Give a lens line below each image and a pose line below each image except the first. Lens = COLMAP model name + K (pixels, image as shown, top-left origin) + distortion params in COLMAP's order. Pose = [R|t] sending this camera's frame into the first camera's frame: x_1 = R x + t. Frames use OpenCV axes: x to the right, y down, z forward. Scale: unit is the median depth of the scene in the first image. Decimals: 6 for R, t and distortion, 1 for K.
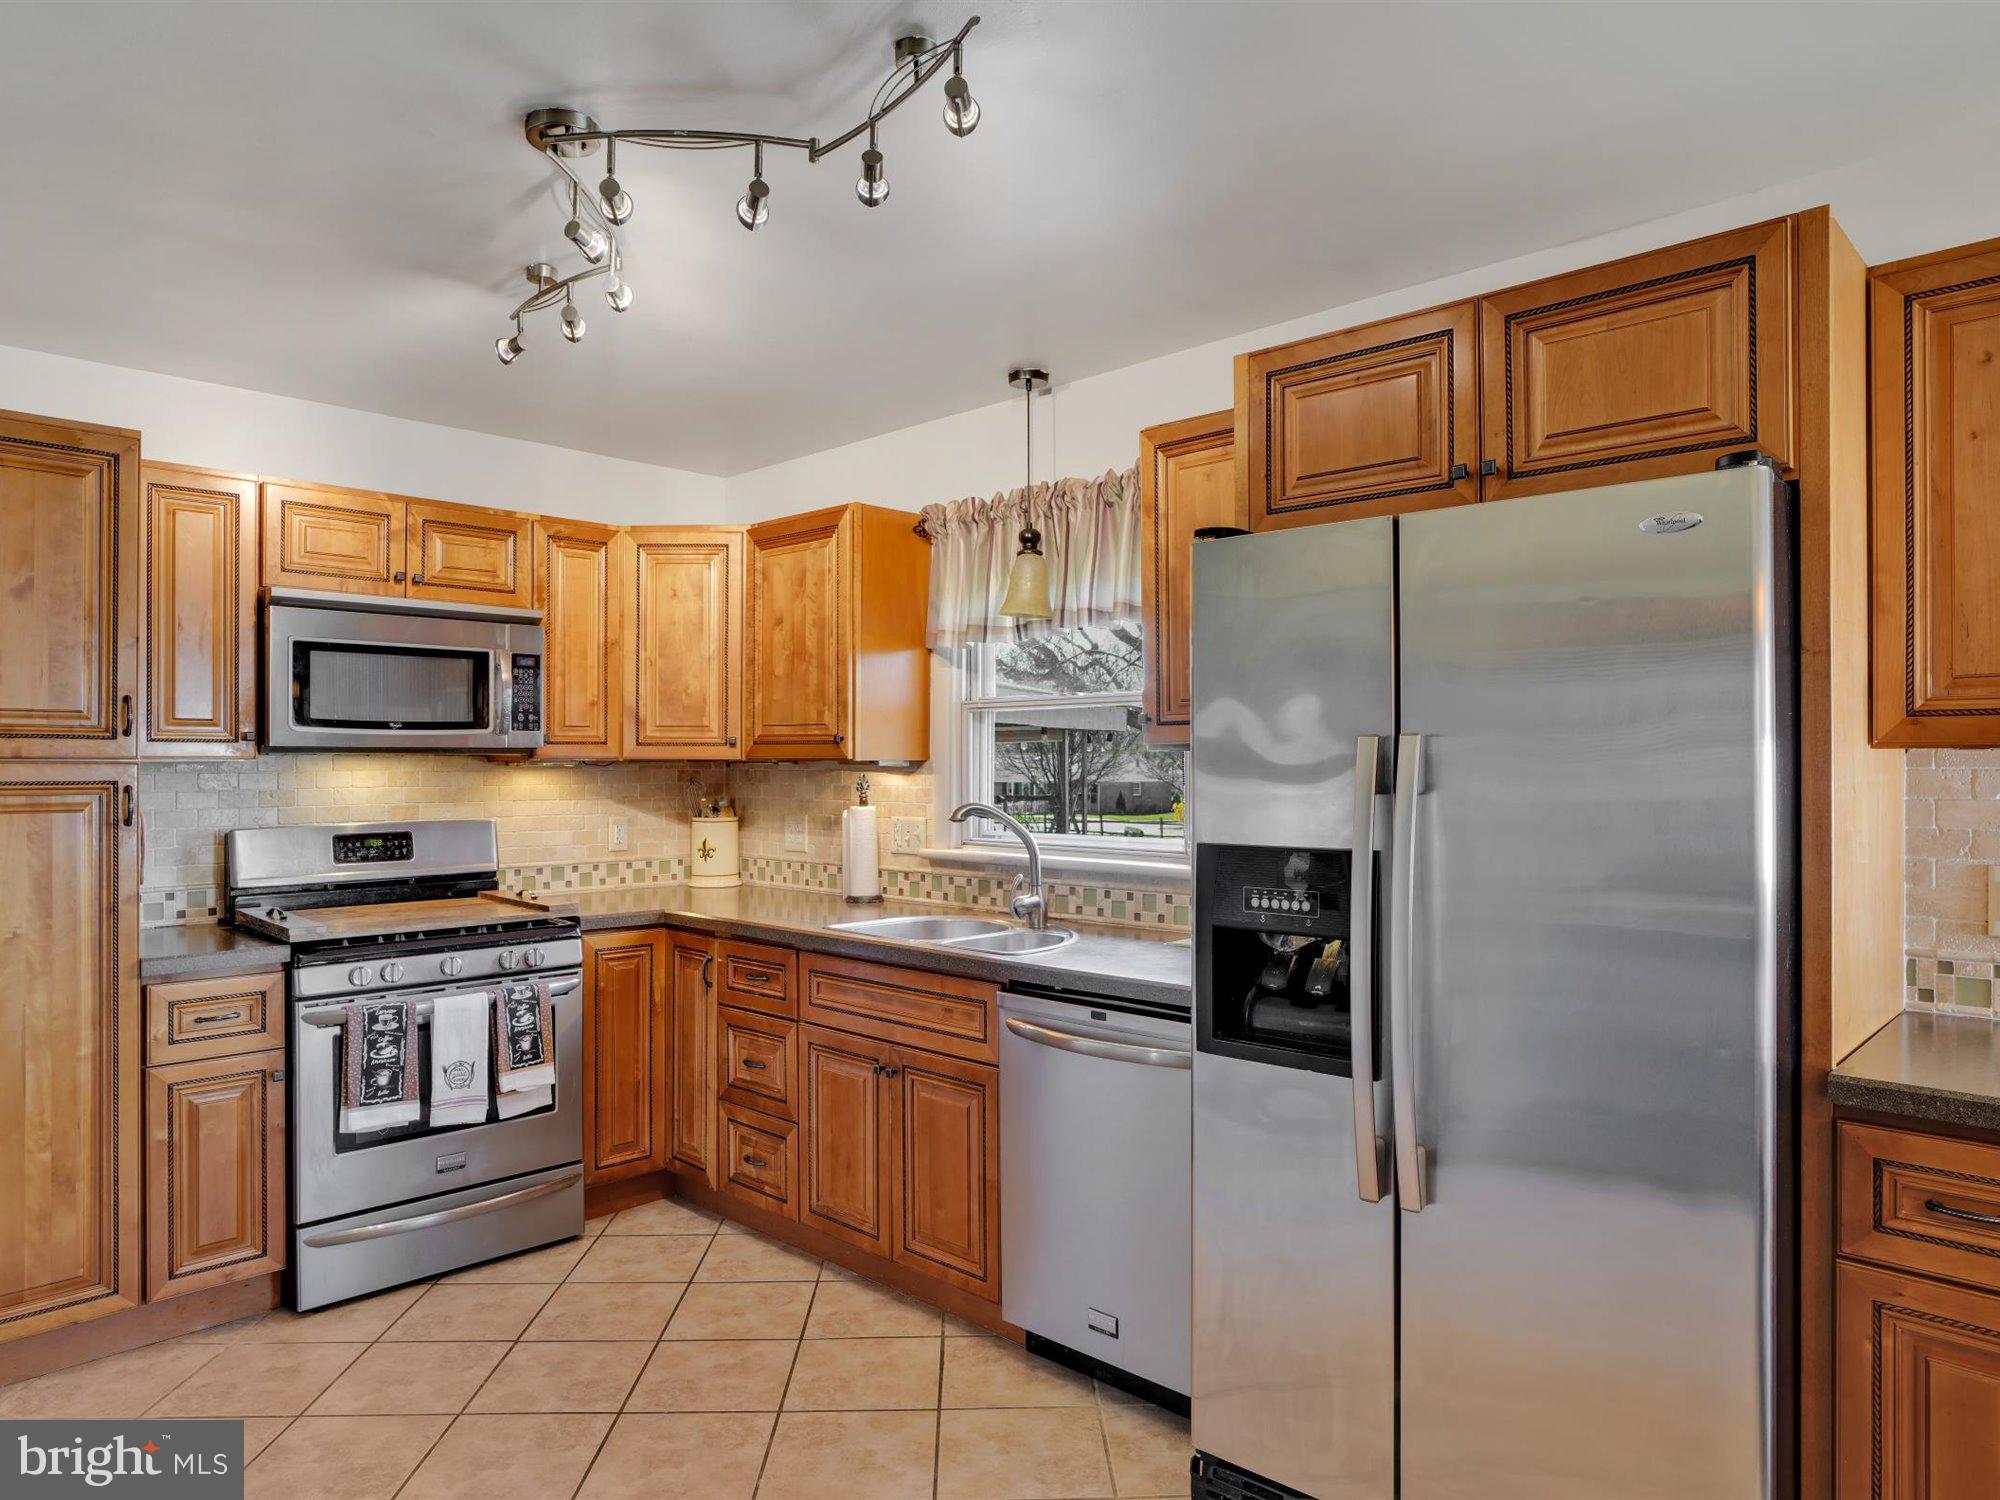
lens RADIAL K [[1290.0, 0, 1016.5], [0, 1290.0, 766.2], [0, 0, 1]] dist [-0.000957, 0.015362]
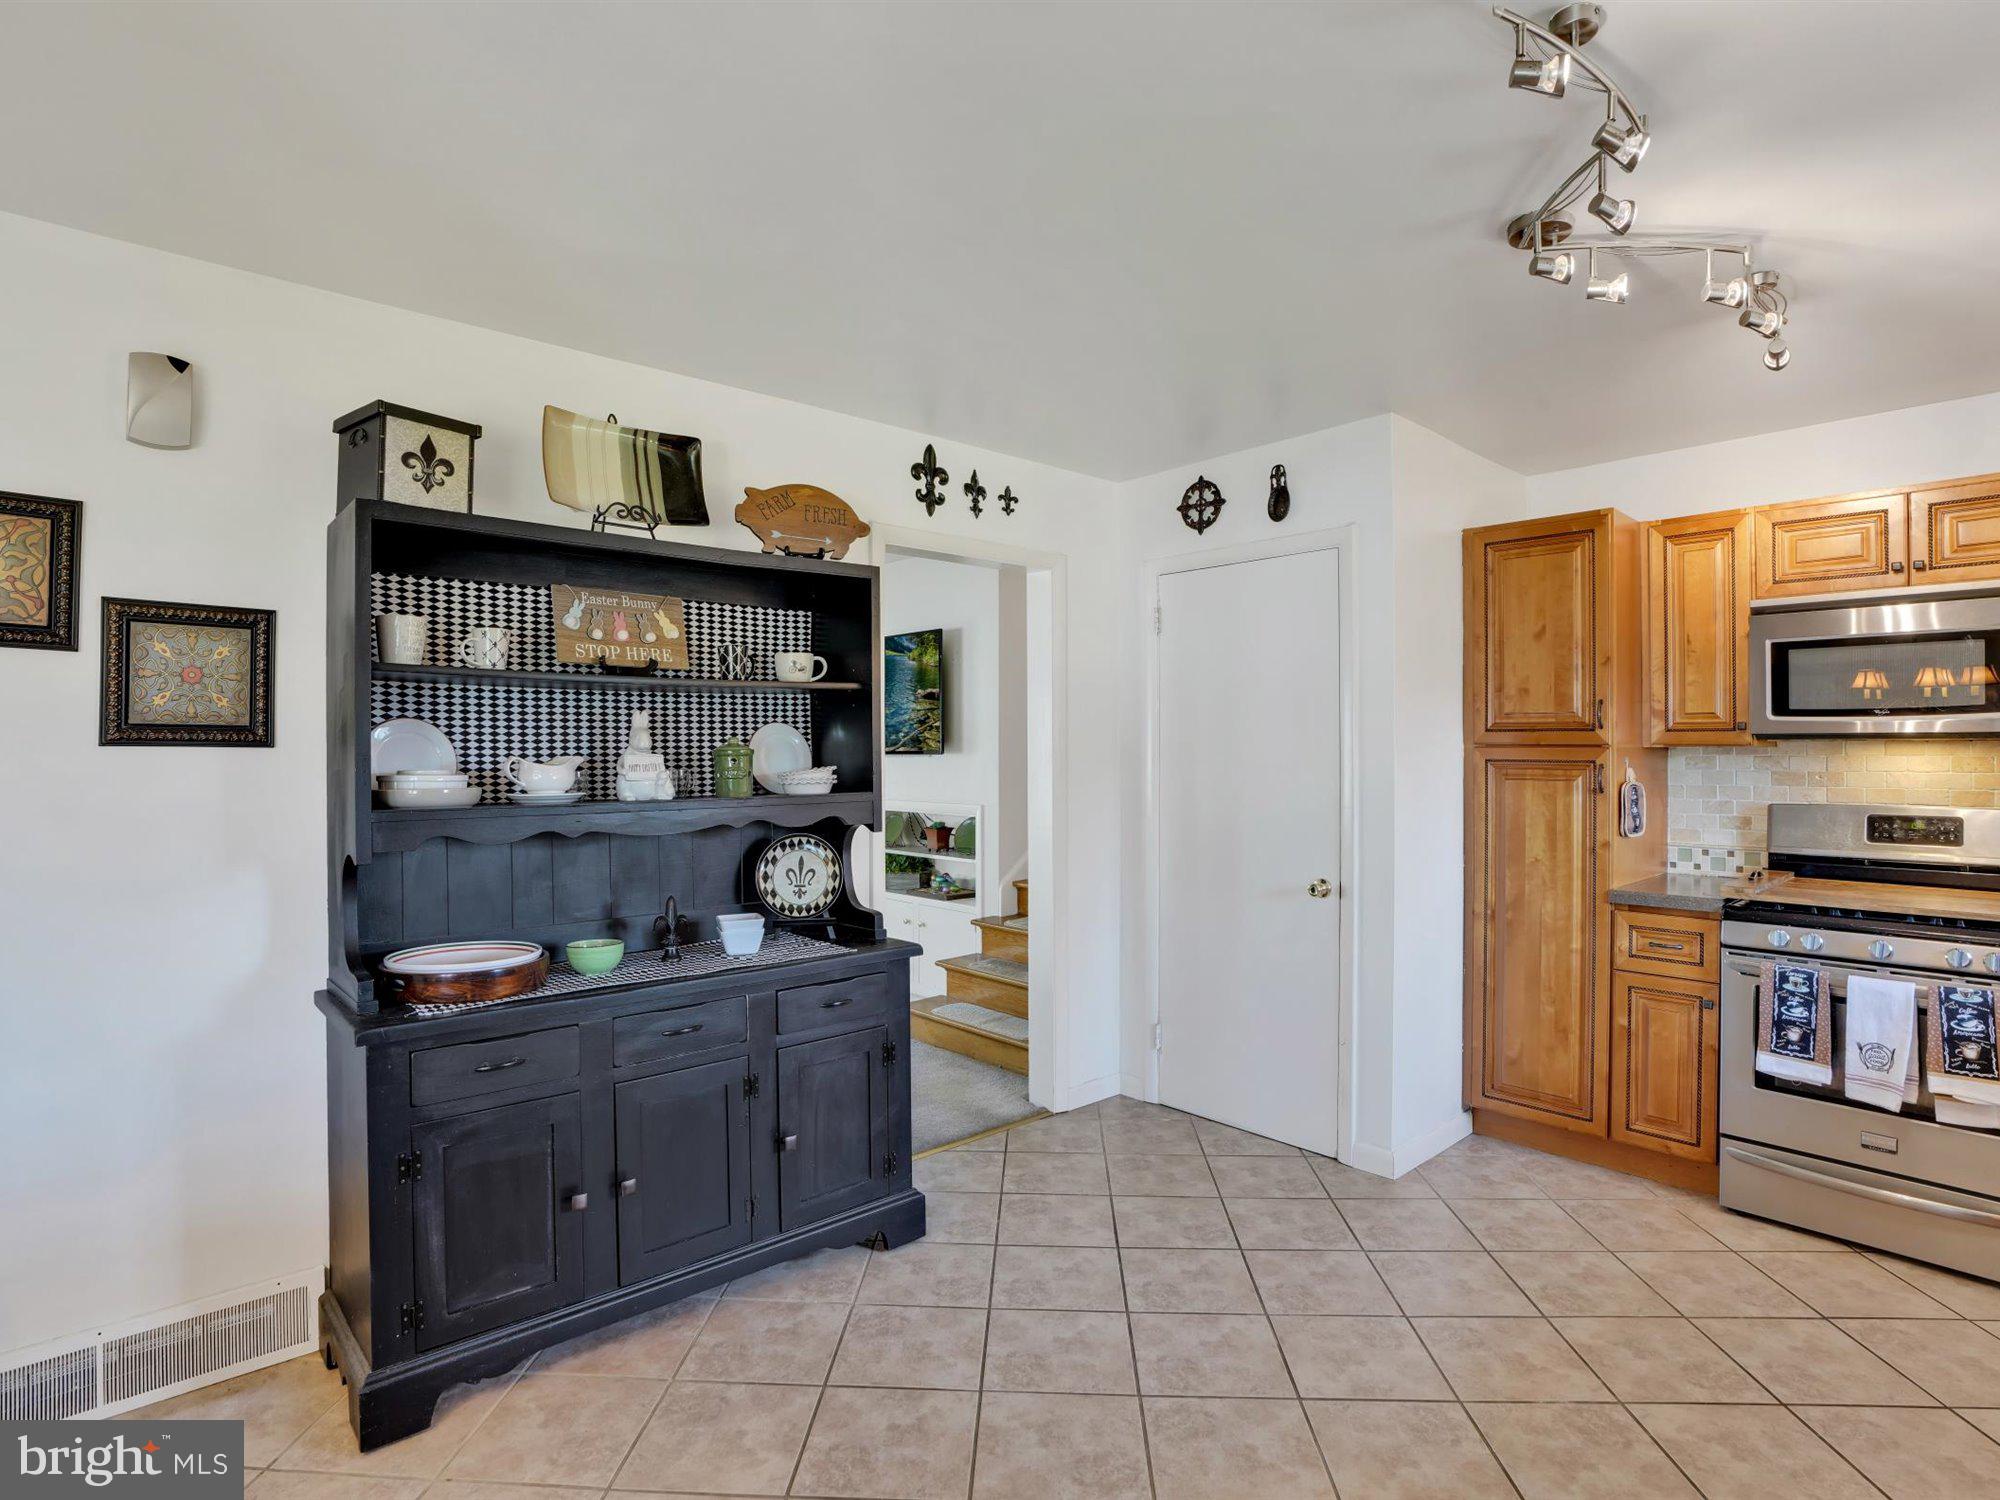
lens RADIAL K [[1078.7, 0, 1001.8], [0, 1078.7, 739.0], [0, 0, 1]] dist [-0.007524, 0.001633]
pose [[-0.041732, -0.003395, -0.999123, 0.445711], [-0.003465, 0.999989, -0.003254, -0.005272], [0.999123, 0.003326, -0.041743, 0.353957]]
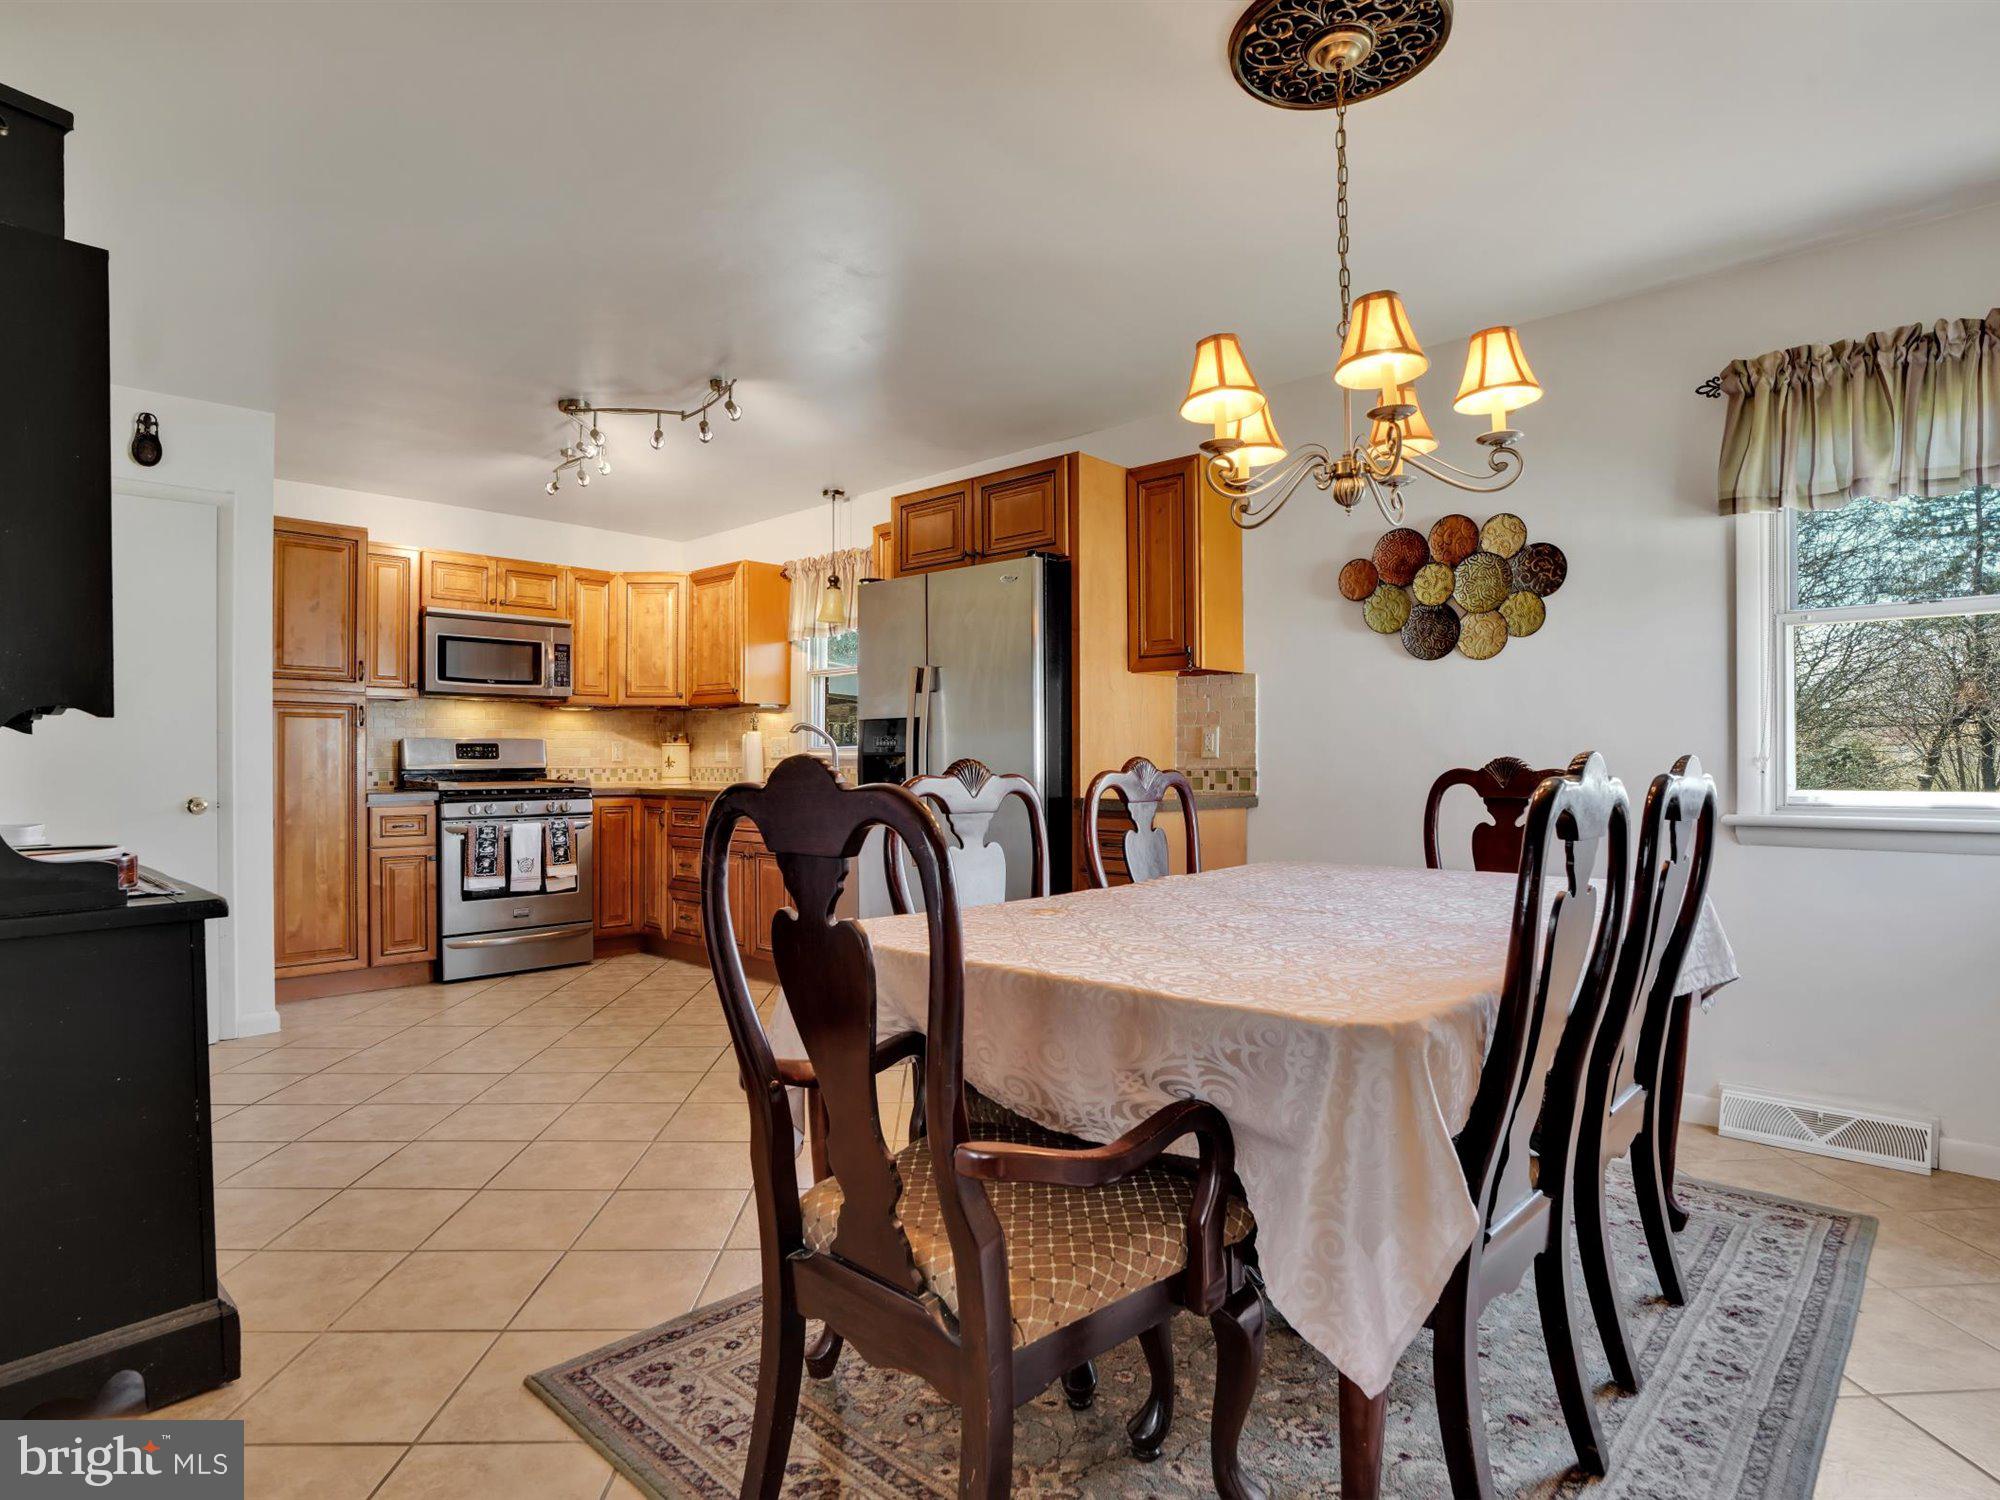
lens RADIAL K [[1078.7, 0, 987.9], [0, 1078.7, 754.5], [0, 0, 1]] dist [-0.007524, 0.001633]
pose [[0.999988, -0.000671, 0.004916, 0.239251], [0.000703, 0.999980, -0.006332, 0.089599], [-0.004912, 0.006335, 0.999968, -0.586080]]
